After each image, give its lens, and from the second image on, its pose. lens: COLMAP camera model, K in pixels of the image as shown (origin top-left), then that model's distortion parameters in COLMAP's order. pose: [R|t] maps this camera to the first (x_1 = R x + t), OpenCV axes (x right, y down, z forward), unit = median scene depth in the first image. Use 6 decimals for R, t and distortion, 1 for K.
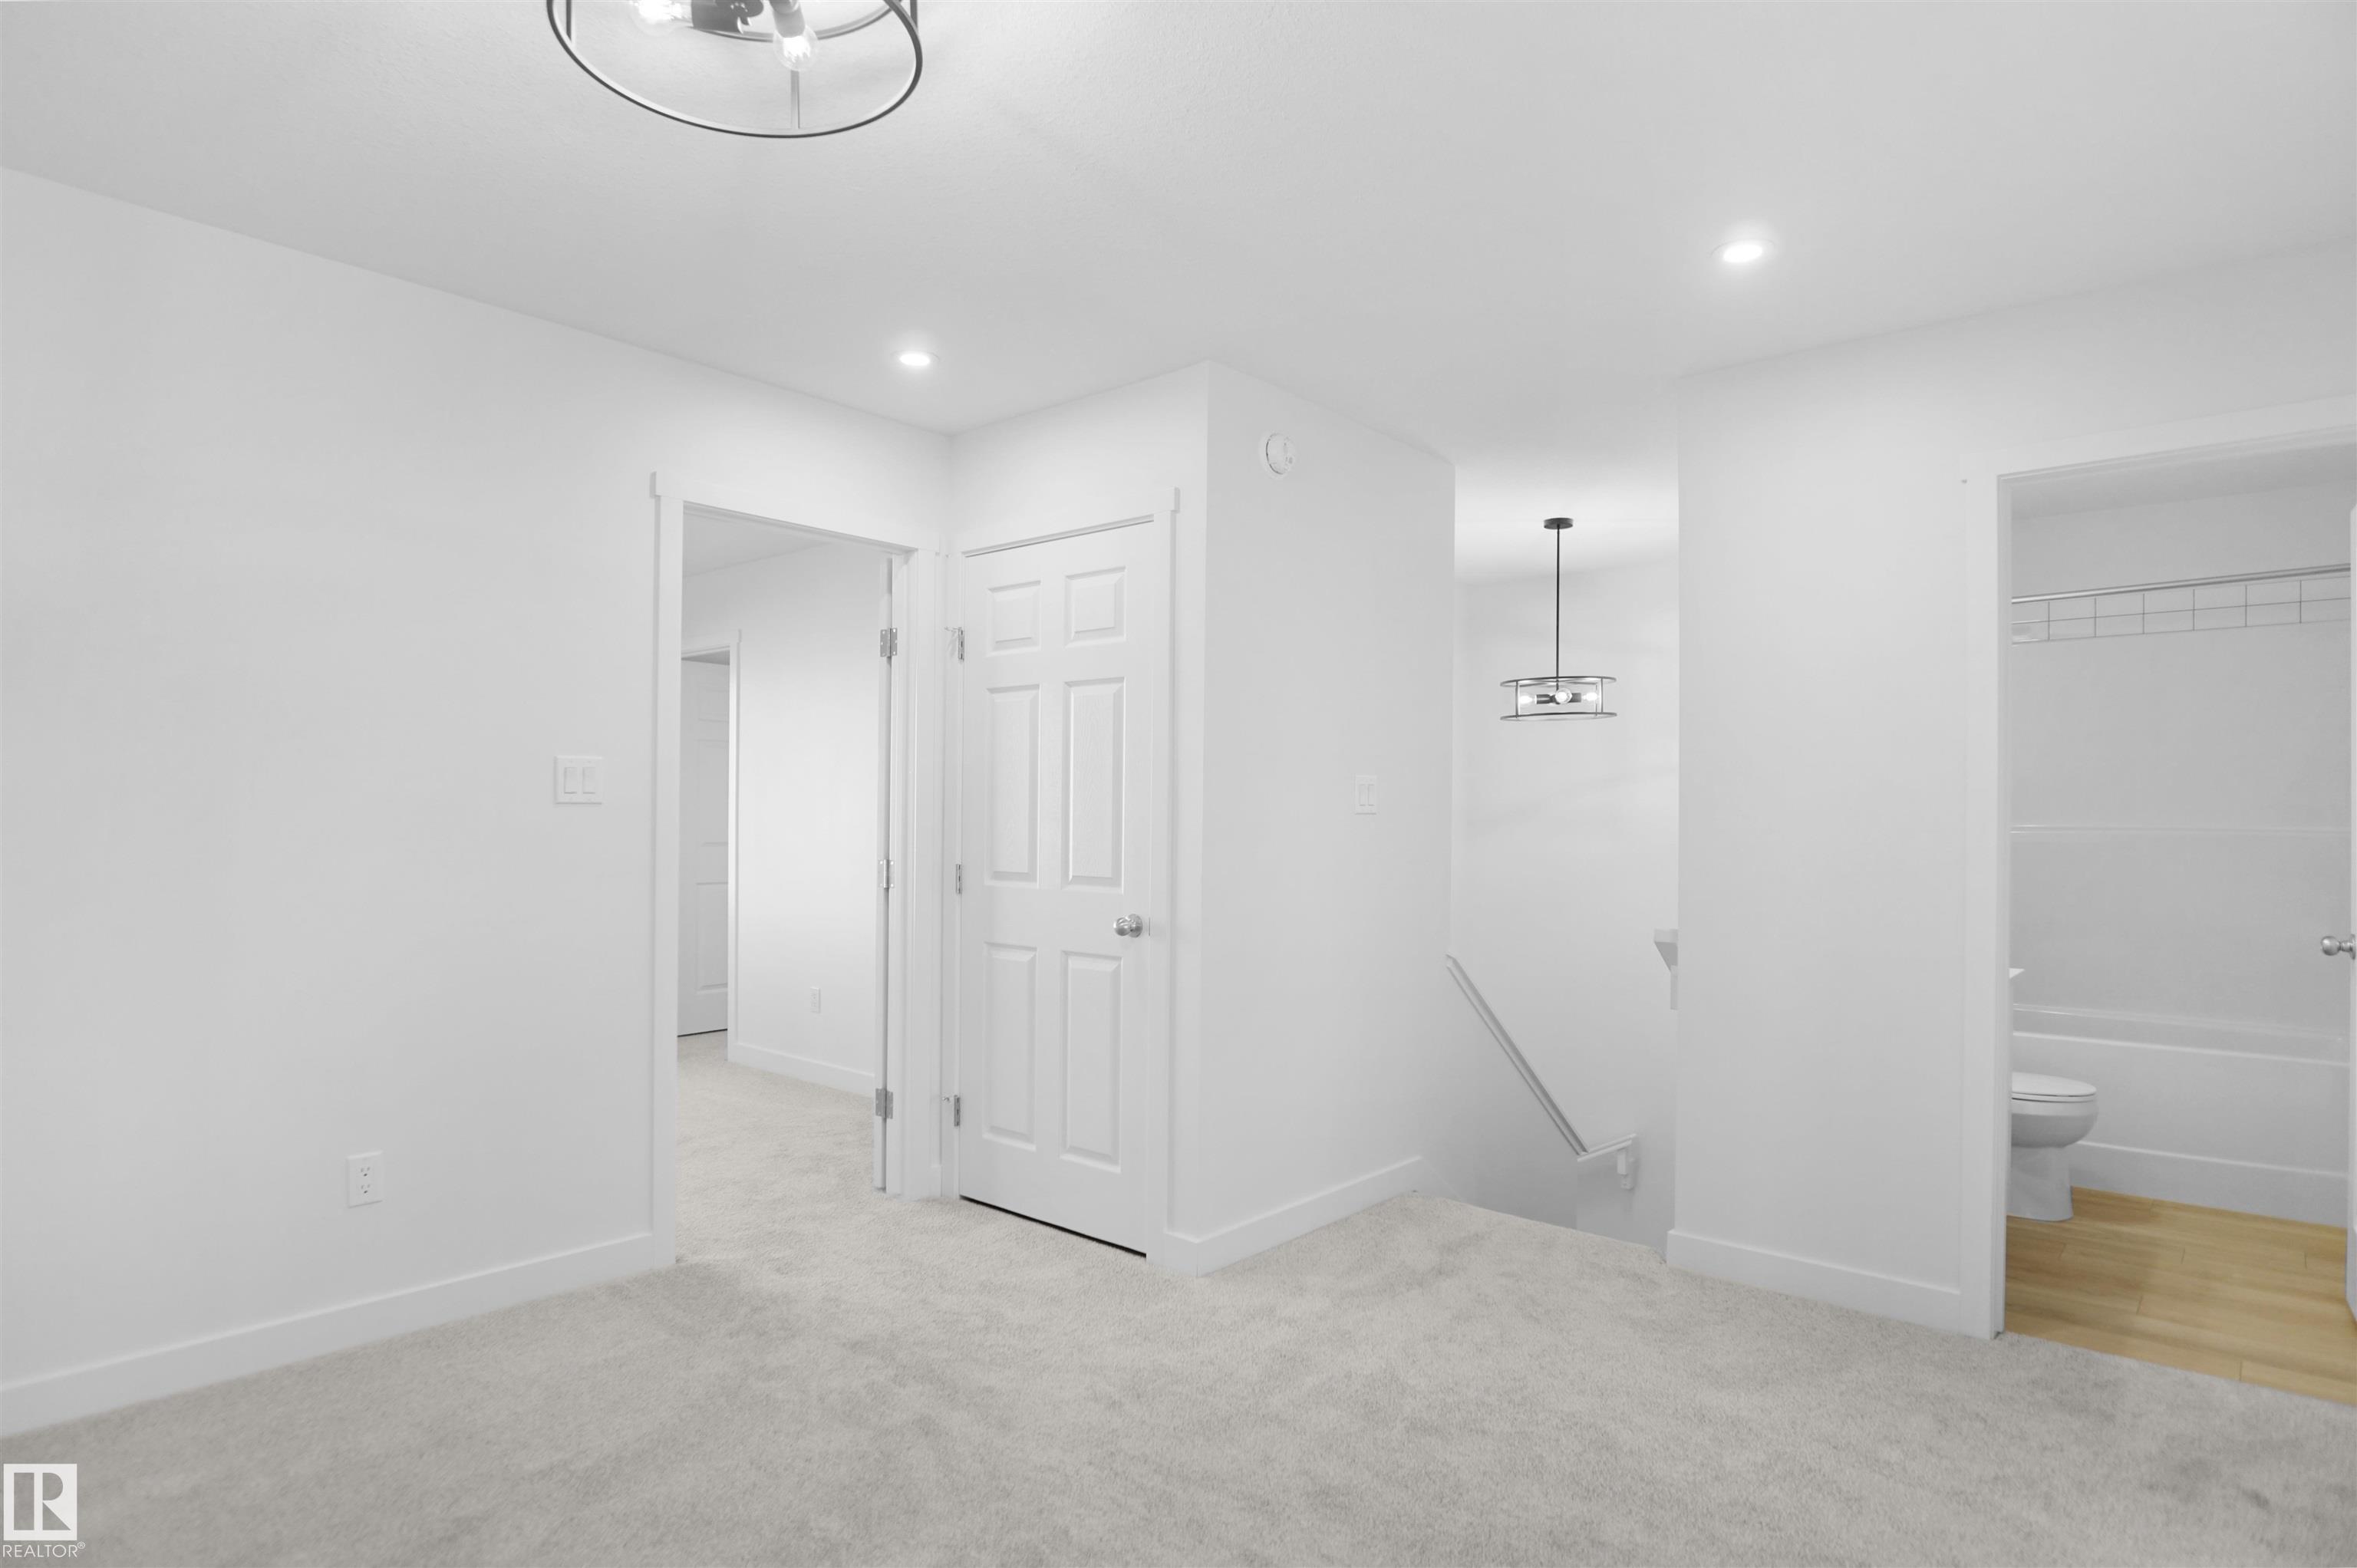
lens RADIAL K [[1281.3, 0, 1175.1], [0, 1281.3, 811.7], [0, 0, 1]] dist [-0.024131, 0.001072]
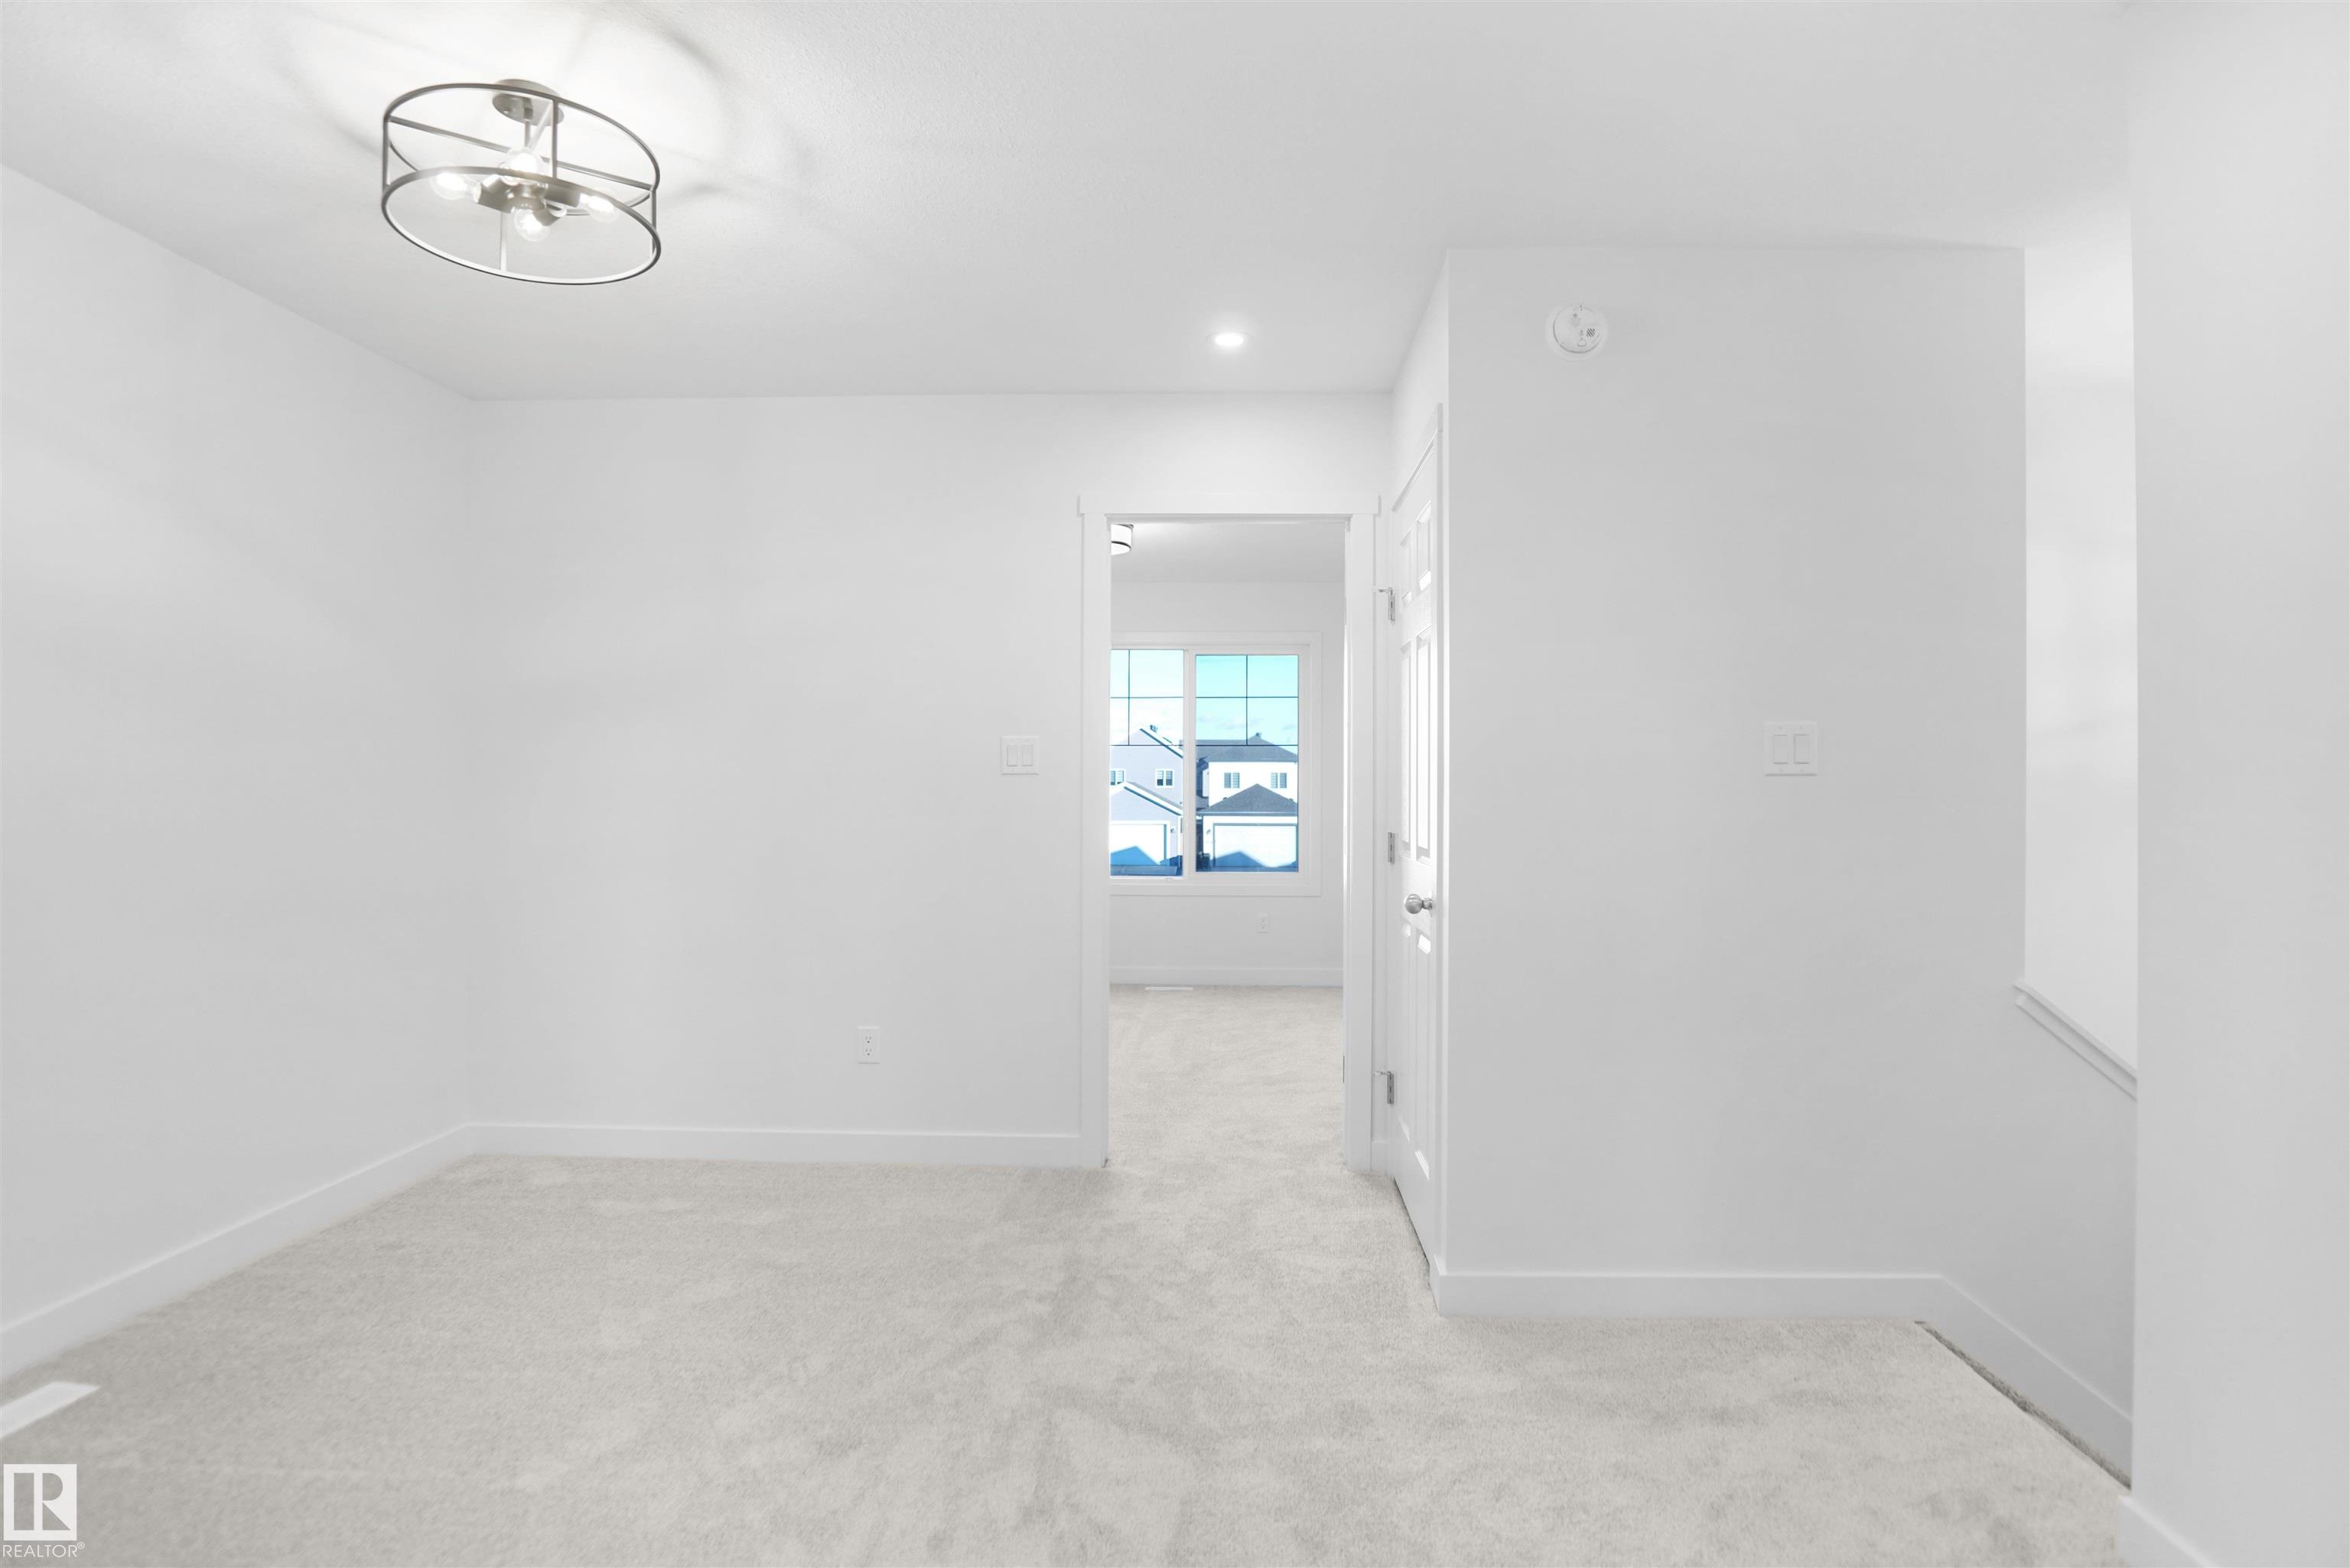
lens RADIAL K [[1282.6, 0, 1195.1], [0, 1282.6, 776.0], [0, 0, 1]] dist [-0.035747, 0.010468]
pose [[0.630569, -0.012398, -0.776035, 0.530984], [0.006752, 0.999922, -0.010489, 0.008291], [0.776104, 0.001374, 0.630603, 0.301358]]
